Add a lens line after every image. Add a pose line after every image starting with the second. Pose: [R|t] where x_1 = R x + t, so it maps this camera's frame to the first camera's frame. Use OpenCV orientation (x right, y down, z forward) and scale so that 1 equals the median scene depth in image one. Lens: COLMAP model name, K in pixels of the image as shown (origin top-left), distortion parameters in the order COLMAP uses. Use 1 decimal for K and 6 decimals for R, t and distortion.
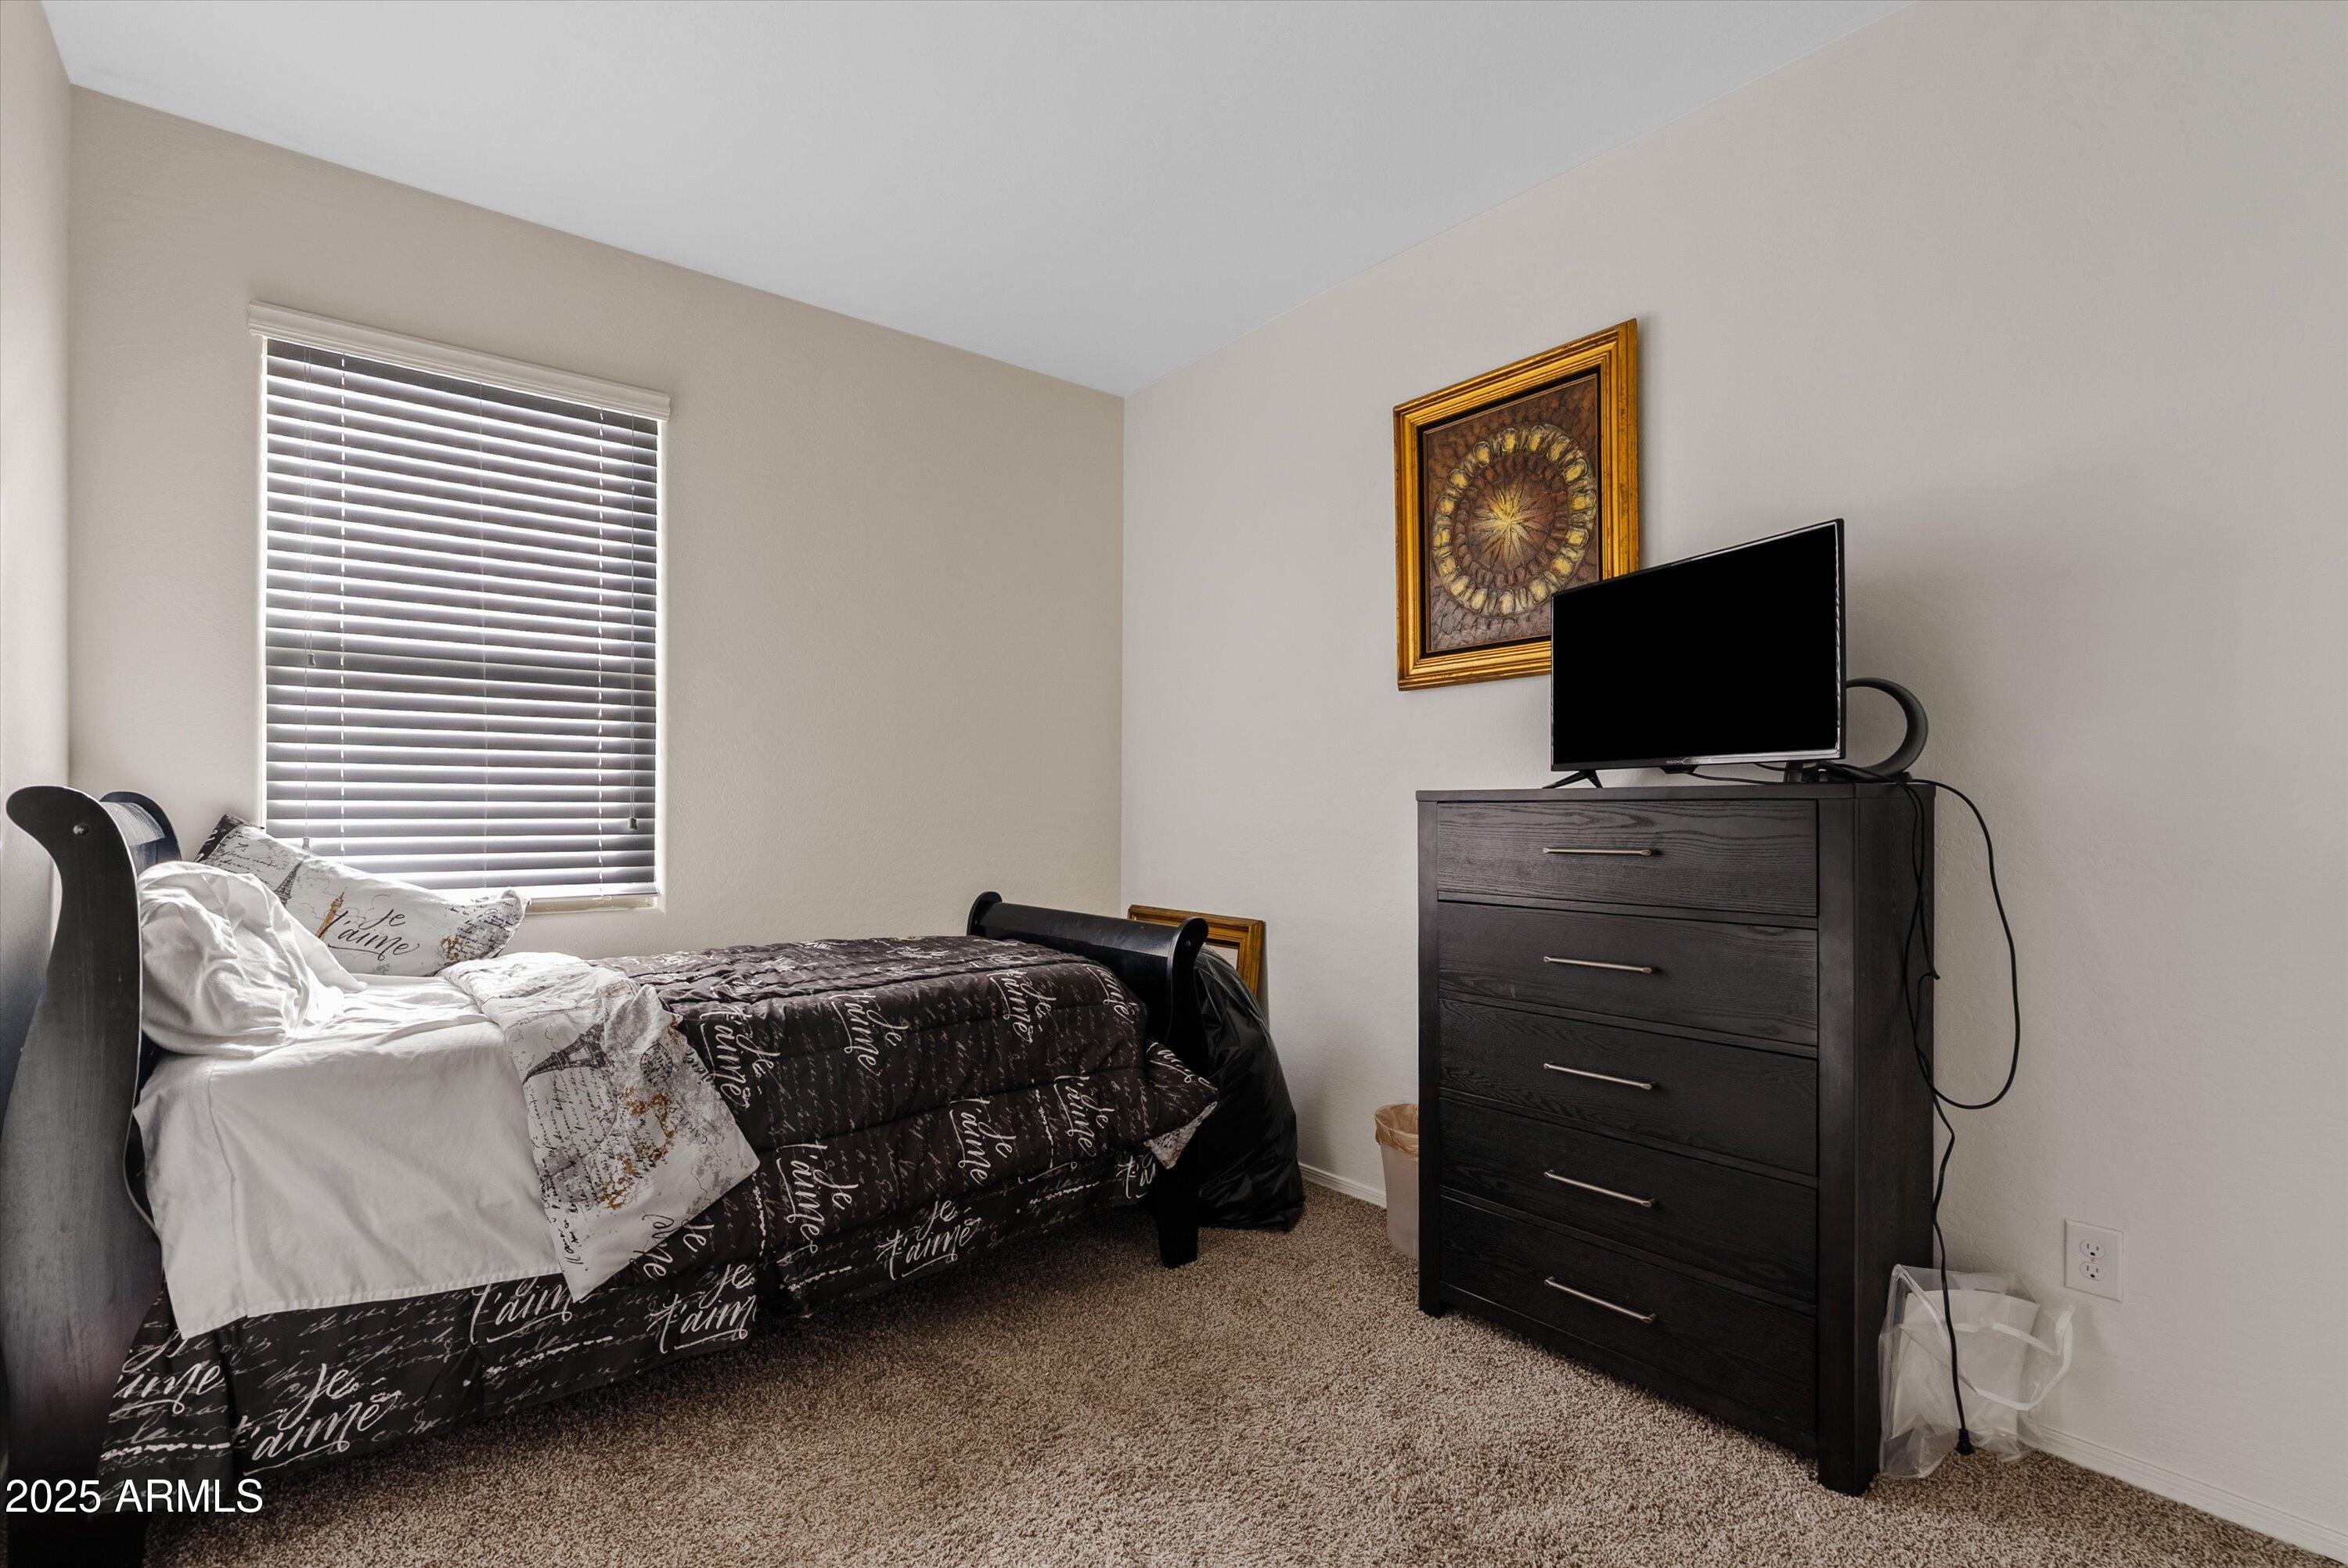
lens RADIAL K [[1080.9, 0, 1174.0], [0, 1080.9, 784.0], [0, 0, 1]] dist [-0.002766, -0.000249]
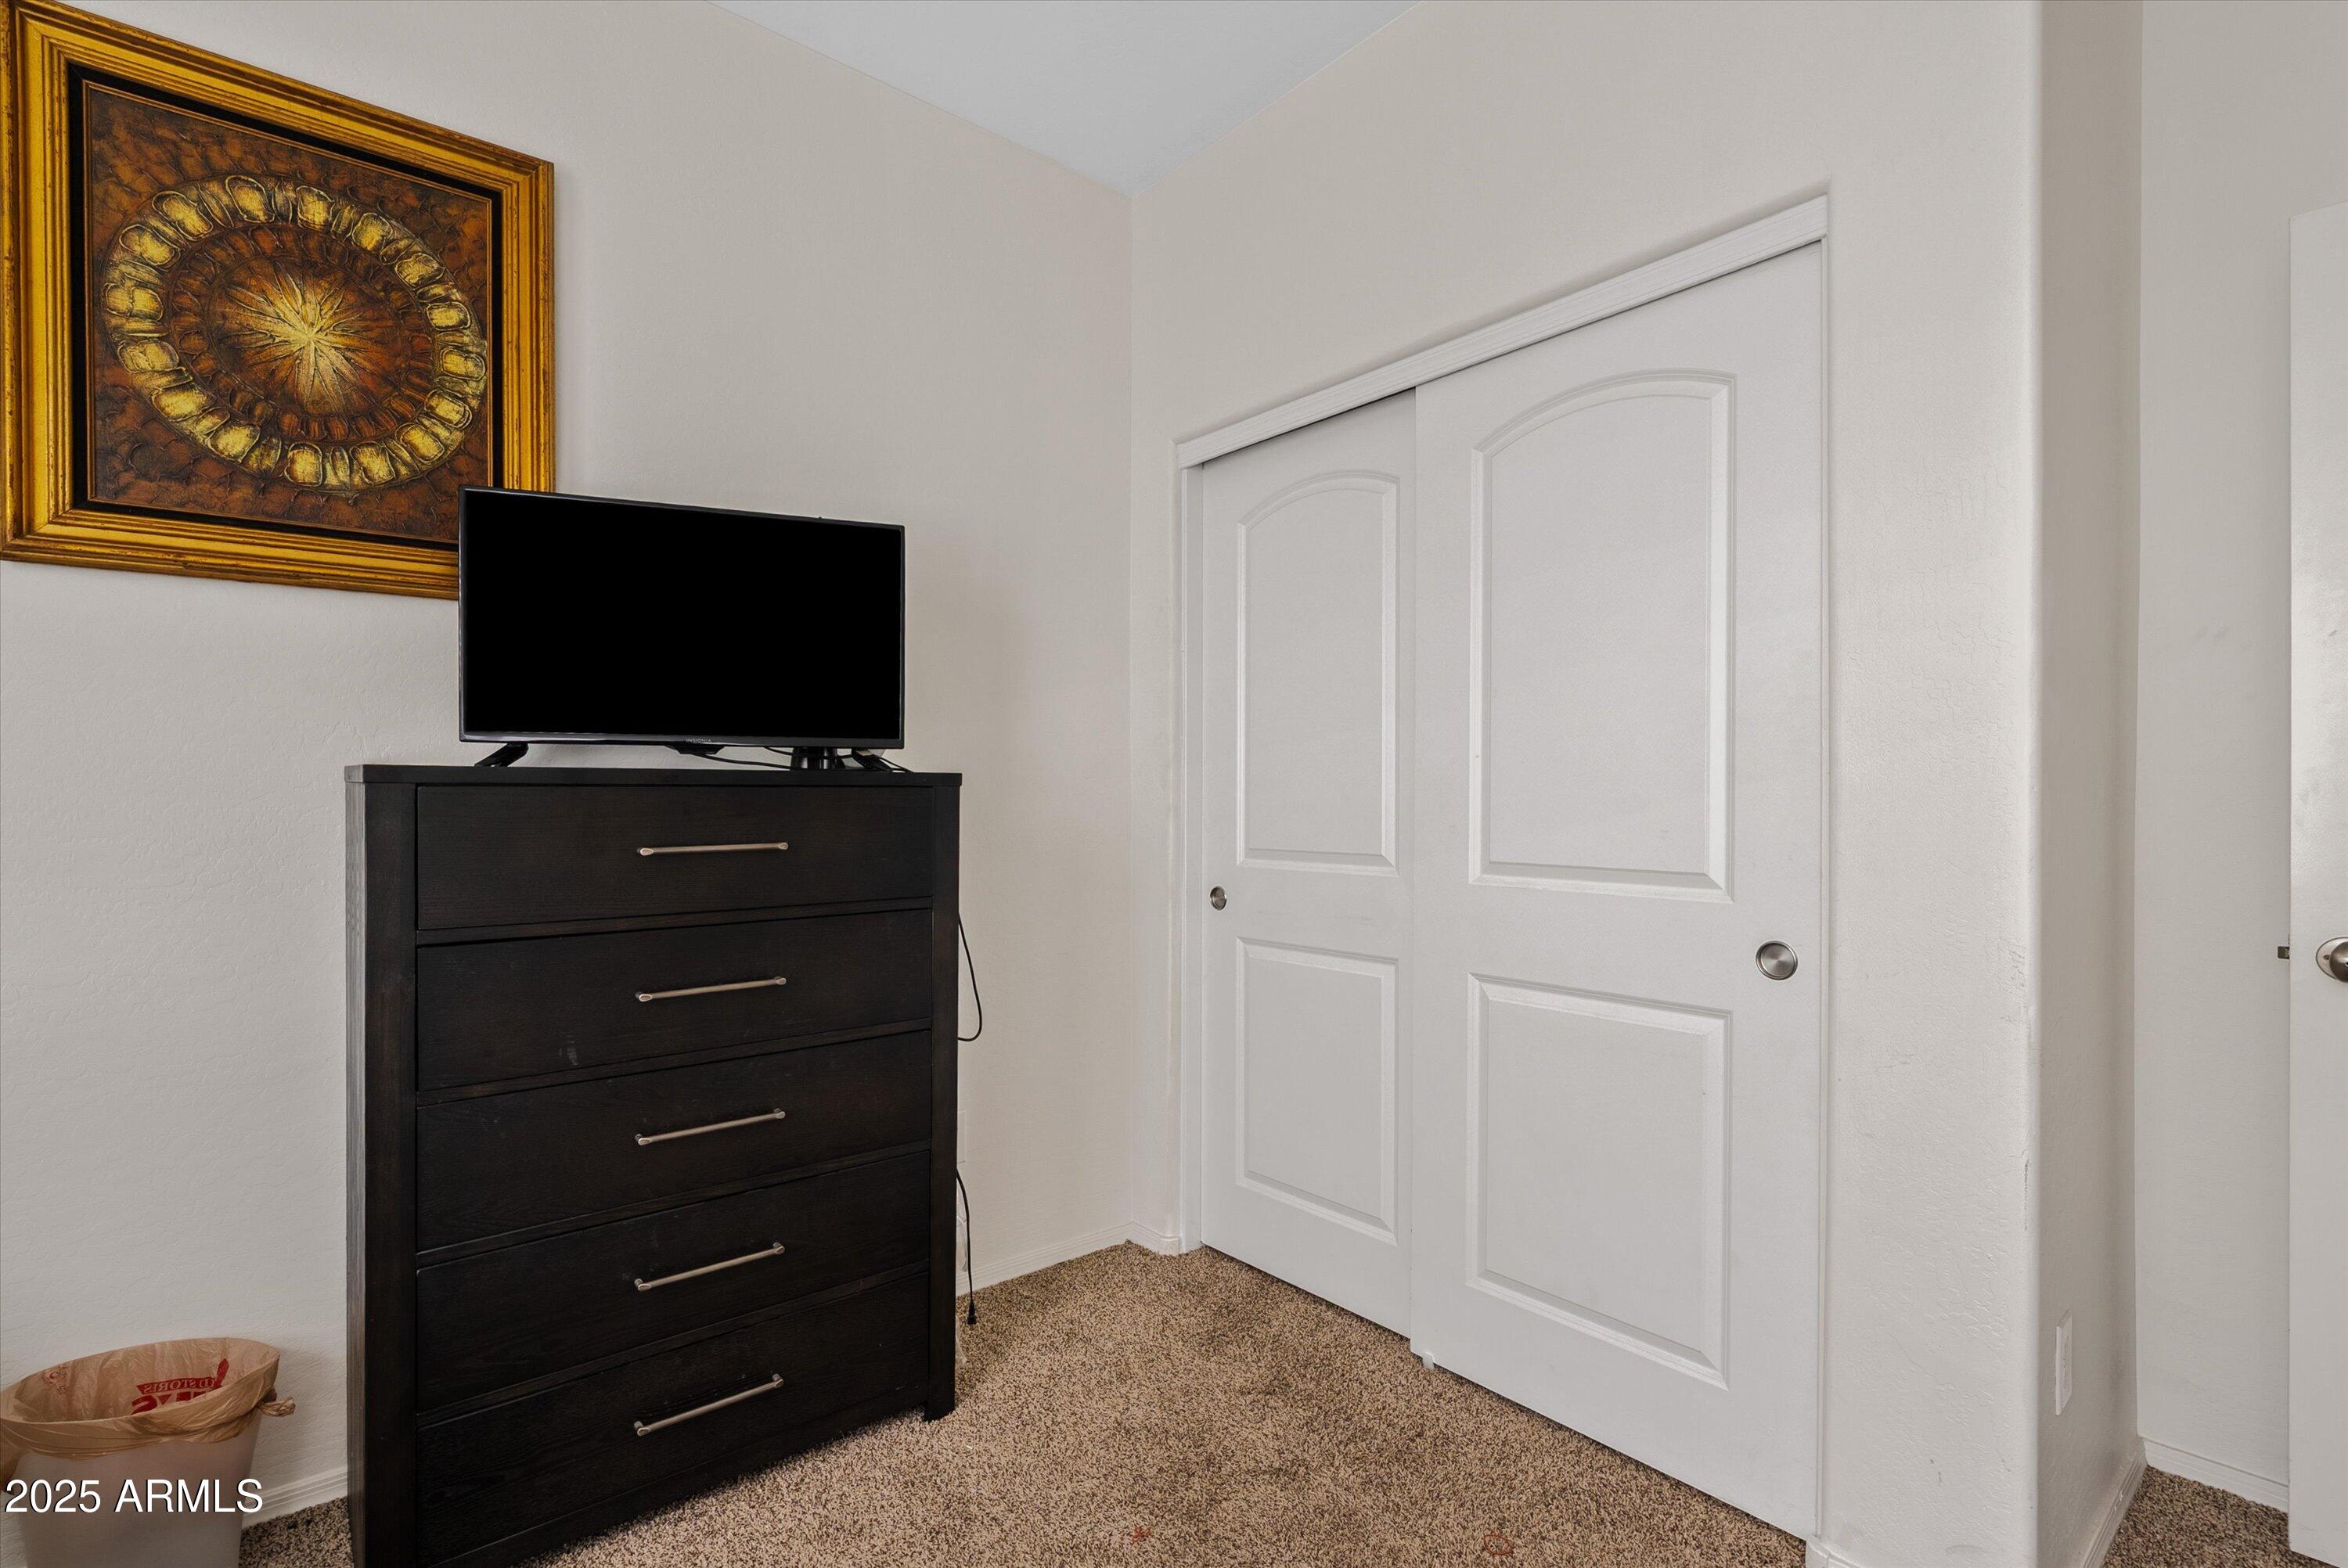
lens RADIAL K [[1080.9, 0, 1174.0], [0, 1080.9, 784.0], [0, 0, 1]] dist [-0.002766, -0.000249]
pose [[-0.009469, 0.012062, 0.999882, -0.323078], [-0.018504, 0.999754, -0.012235, 0.014524], [-0.999784, -0.018618, -0.009243, 0.515525]]
